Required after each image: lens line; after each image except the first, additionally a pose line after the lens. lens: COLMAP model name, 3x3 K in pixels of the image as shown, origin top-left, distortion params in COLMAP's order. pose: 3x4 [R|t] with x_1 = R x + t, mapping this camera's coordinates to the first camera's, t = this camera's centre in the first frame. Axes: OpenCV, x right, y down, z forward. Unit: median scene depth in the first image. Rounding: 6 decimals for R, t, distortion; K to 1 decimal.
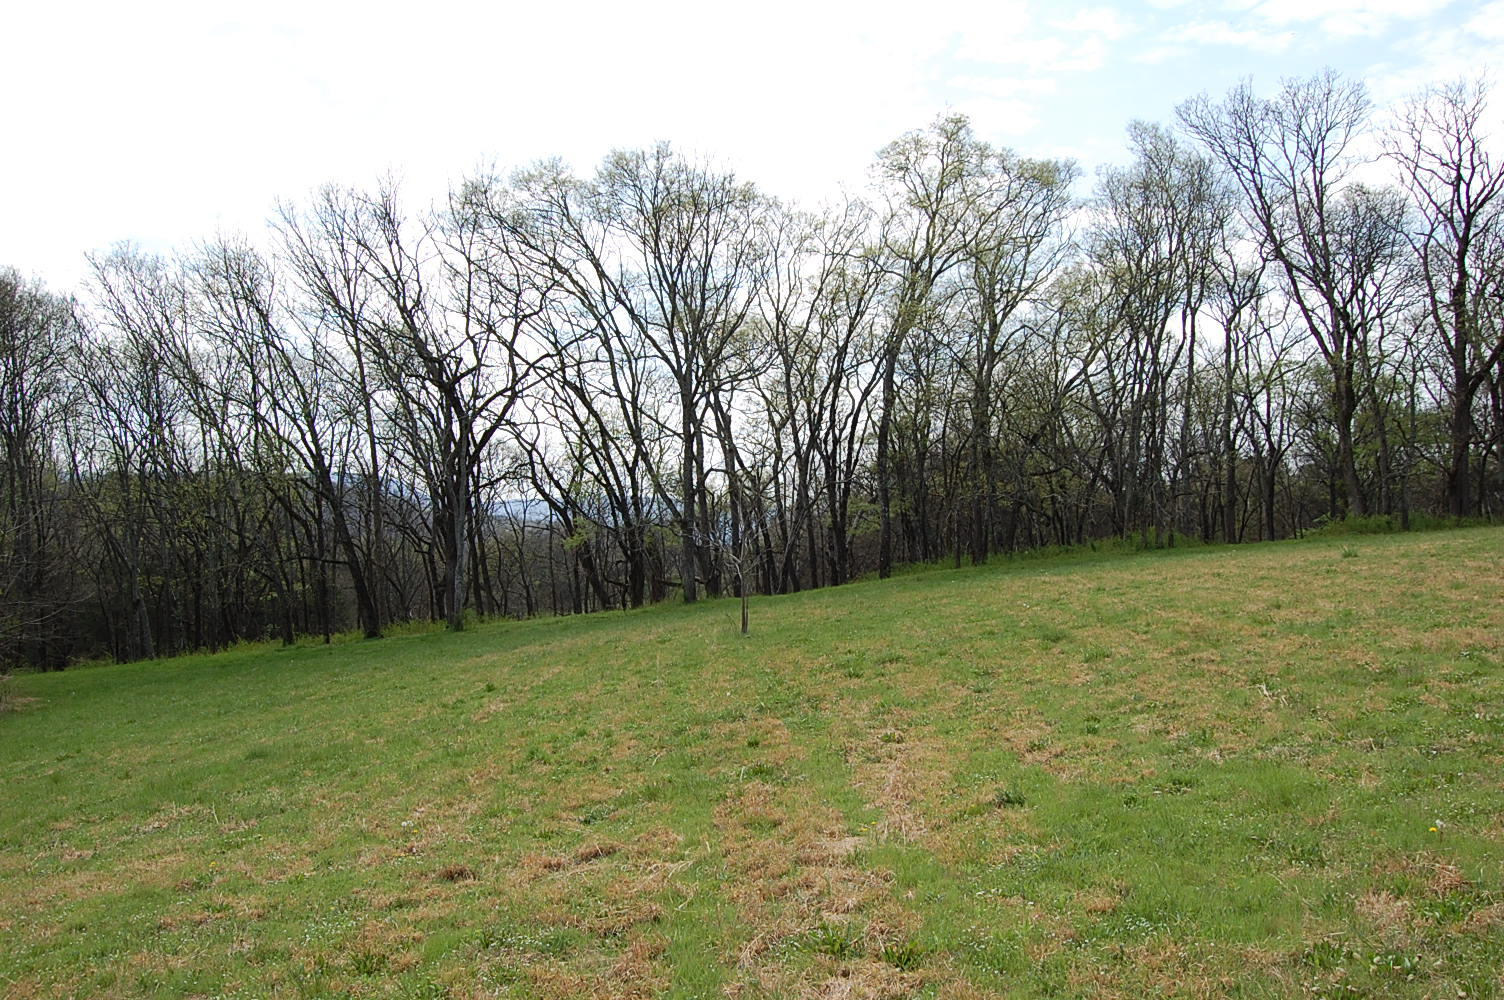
lens RADIAL K [[1175.7, 0, 768.1], [0, 1175.7, 524.6], [0, 0, 1]] dist [-0.103051, 0.048979]
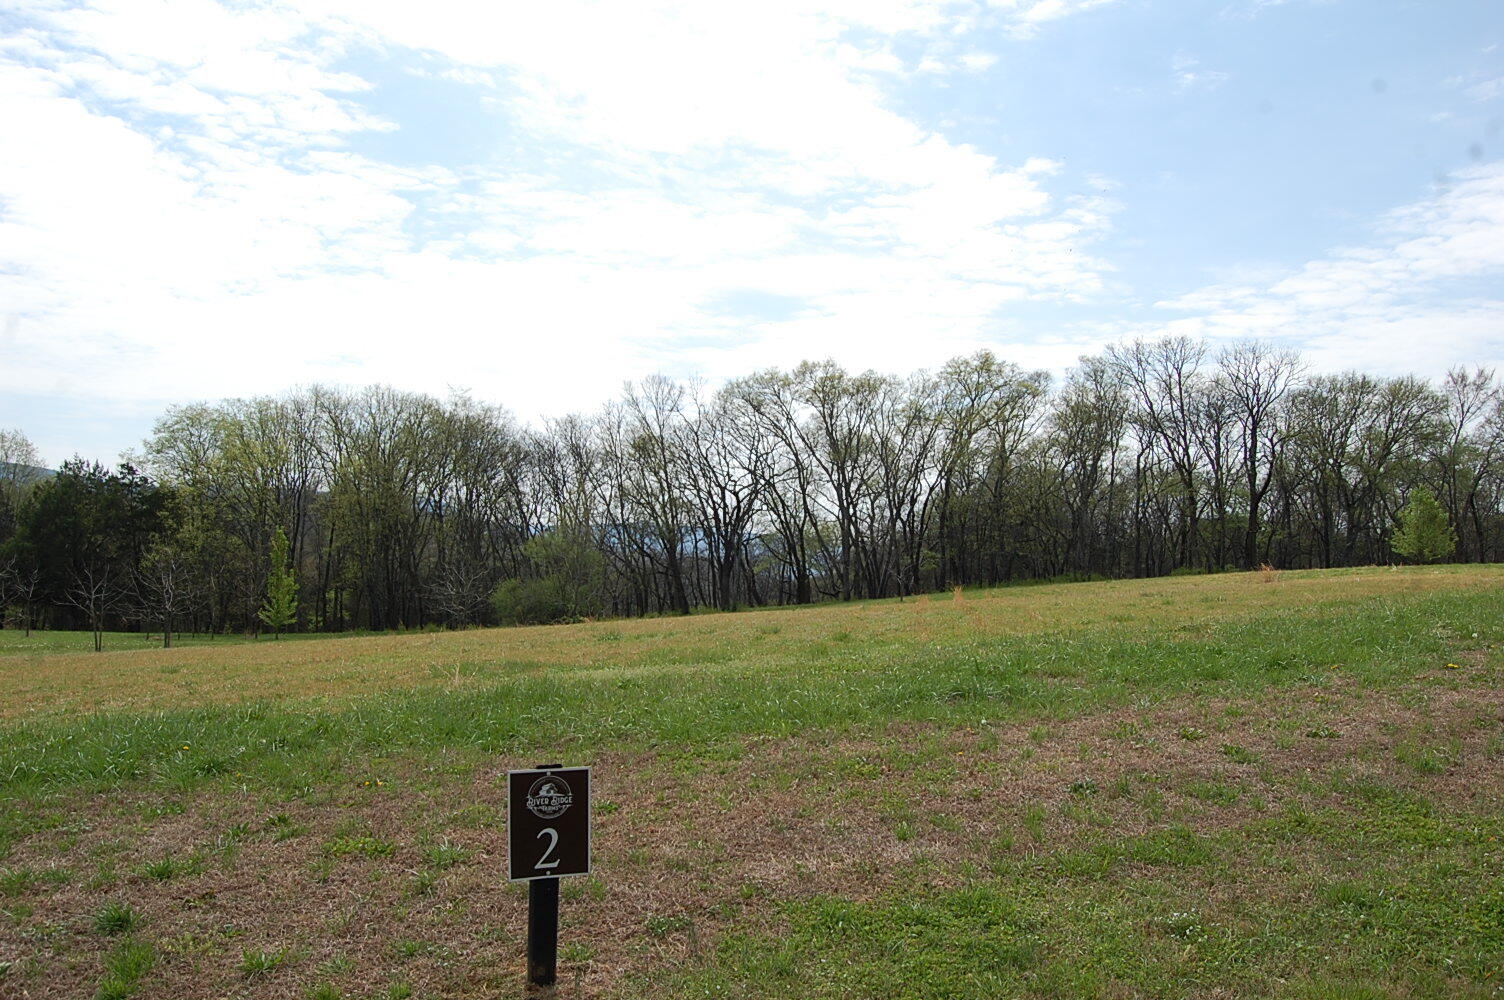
lens RADIAL K [[1177.8, 0, 768.3], [0, 1177.8, 511.0], [0, 0, 1]] dist [-0.097405, 0.043974]
pose [[0.998487, 0.028595, -0.046960, -0.089165], [-0.029445, 0.999413, -0.017509, -0.042717], [0.046431, 0.018865, 0.998743, -0.867380]]
